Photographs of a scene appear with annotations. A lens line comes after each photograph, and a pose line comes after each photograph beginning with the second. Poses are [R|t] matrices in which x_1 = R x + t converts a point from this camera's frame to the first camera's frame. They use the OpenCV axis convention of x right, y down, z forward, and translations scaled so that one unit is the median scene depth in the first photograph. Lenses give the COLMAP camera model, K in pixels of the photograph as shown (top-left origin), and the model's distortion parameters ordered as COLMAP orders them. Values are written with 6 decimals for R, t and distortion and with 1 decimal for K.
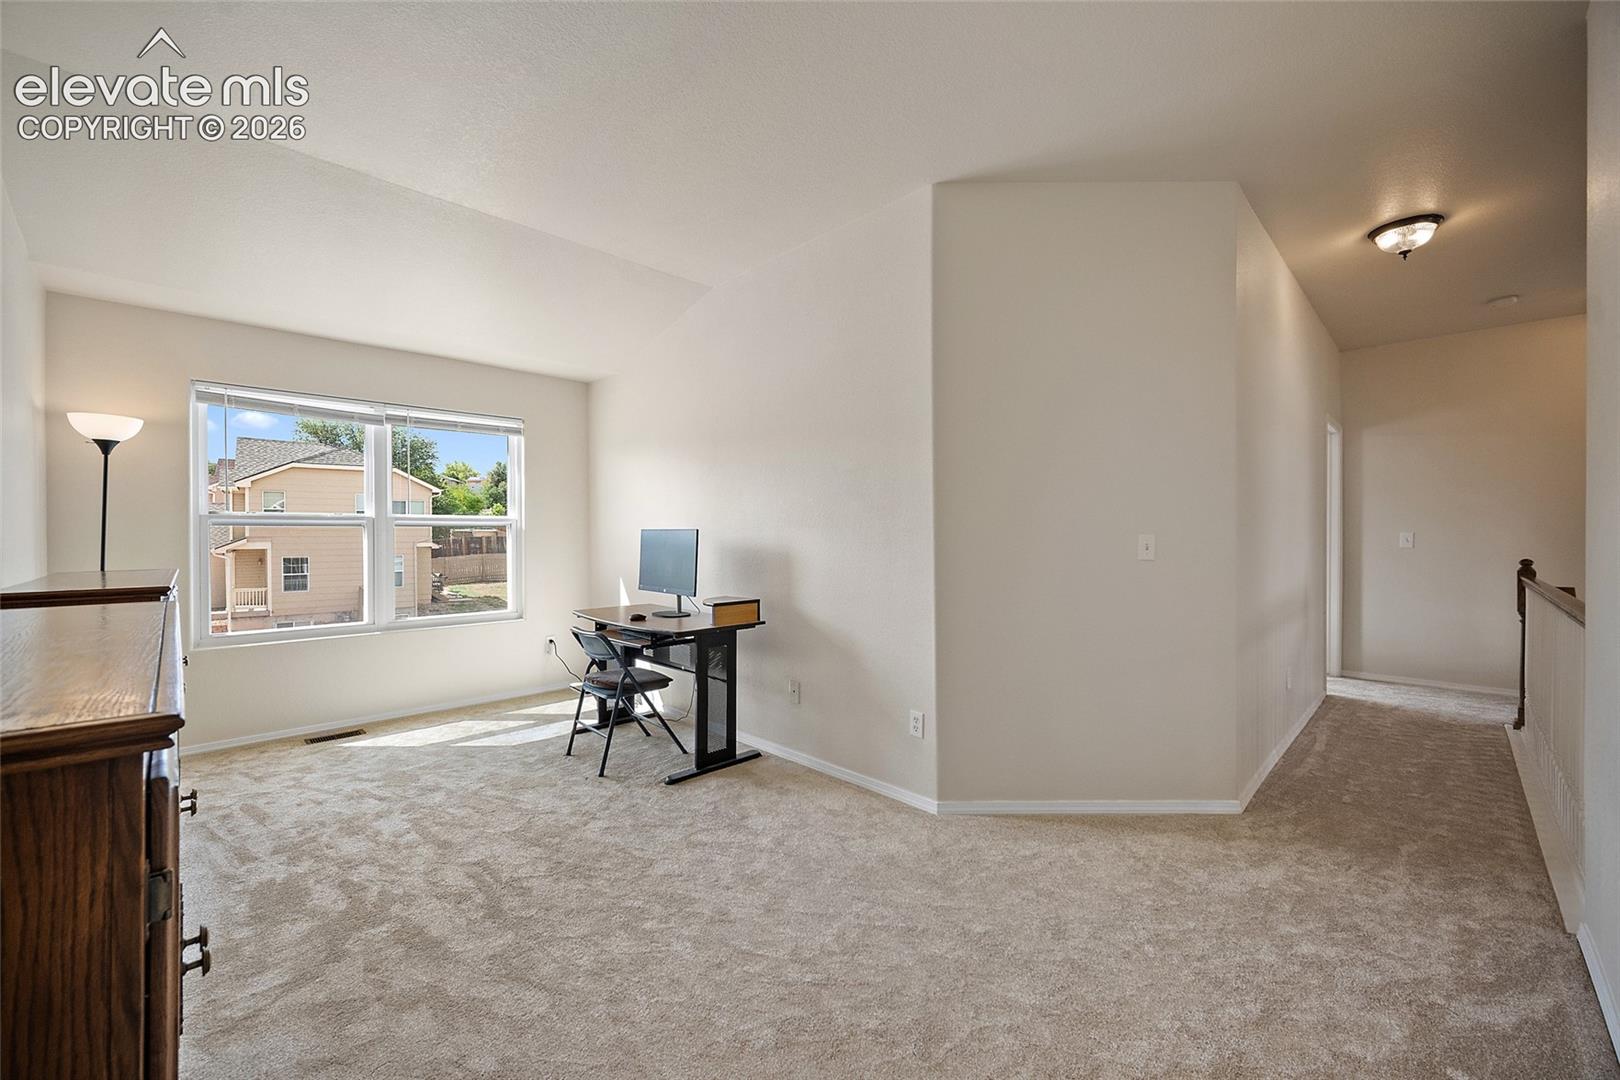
lens RADIAL K [[635.1, 0, 801.2], [0, 635.1, 535.4], [0, 0, 1]] dist [-0.001510, -0.000850]
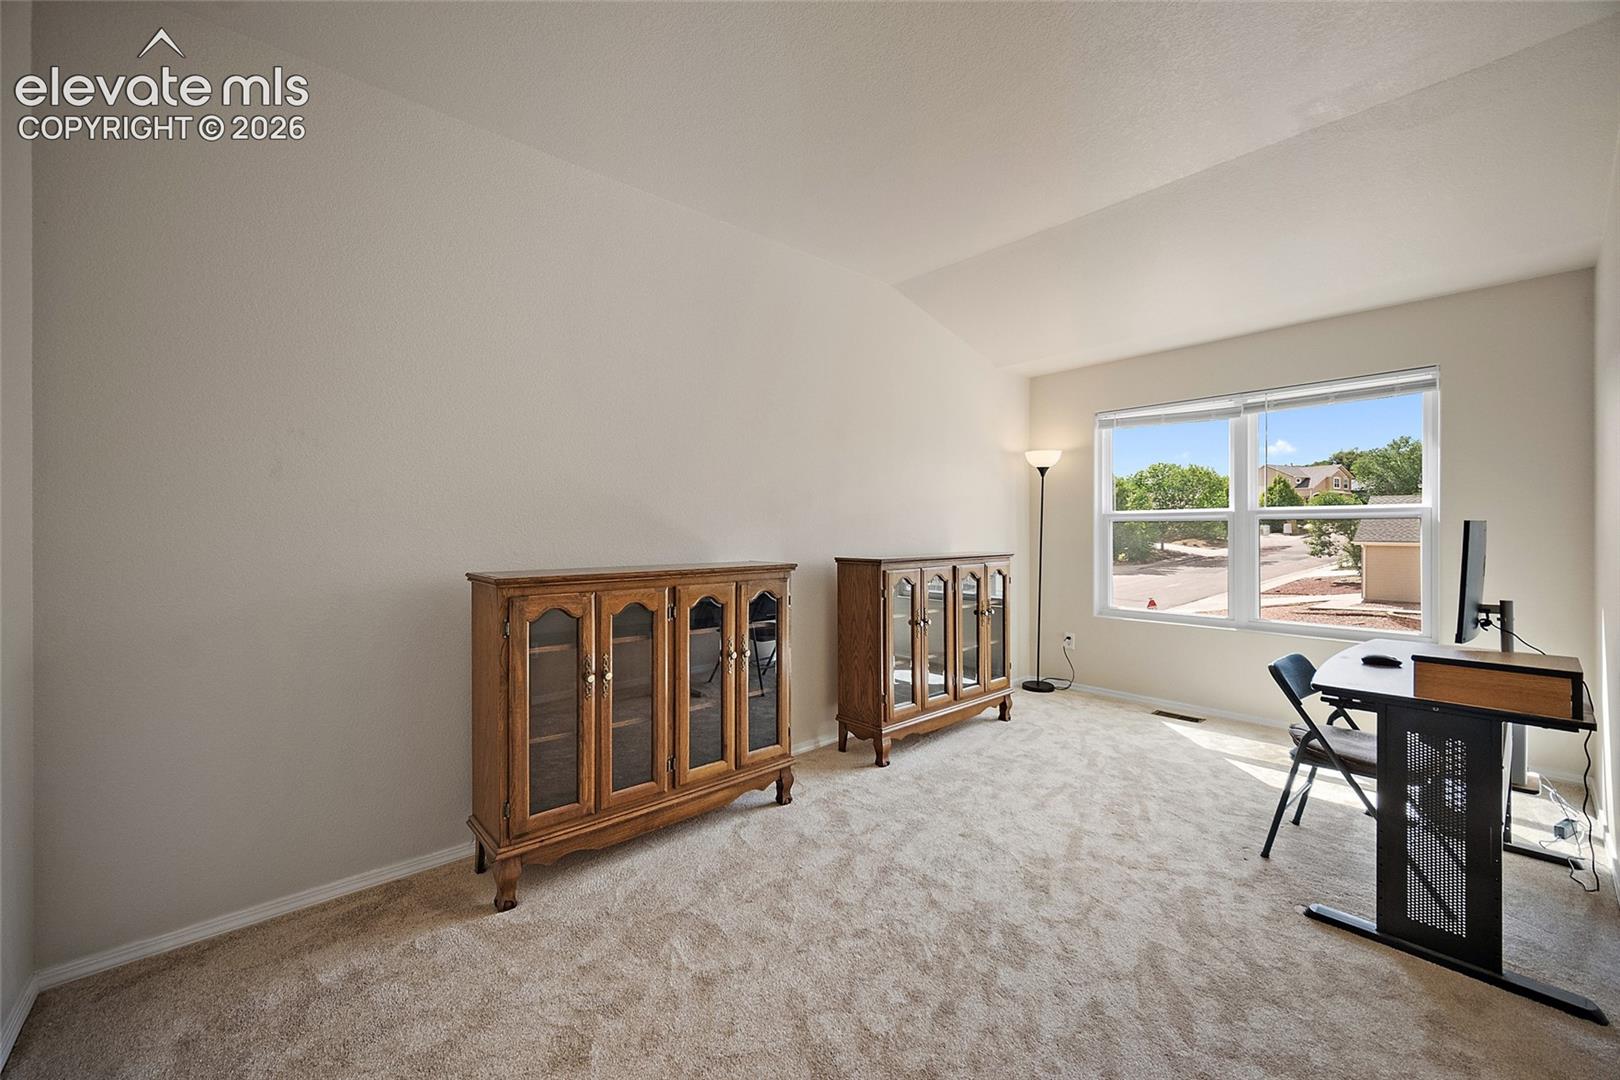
lens RADIAL K [[635.1, 0, 801.2], [0, 635.1, 535.4], [0, 0, 1]] dist [-0.001510, -0.000850]
pose [[-0.050775, 0.012866, -0.998627, 0.445283], [0.000238, 0.999917, 0.012871, -0.005967], [0.998710, 0.000416, -0.050773, 0.493076]]
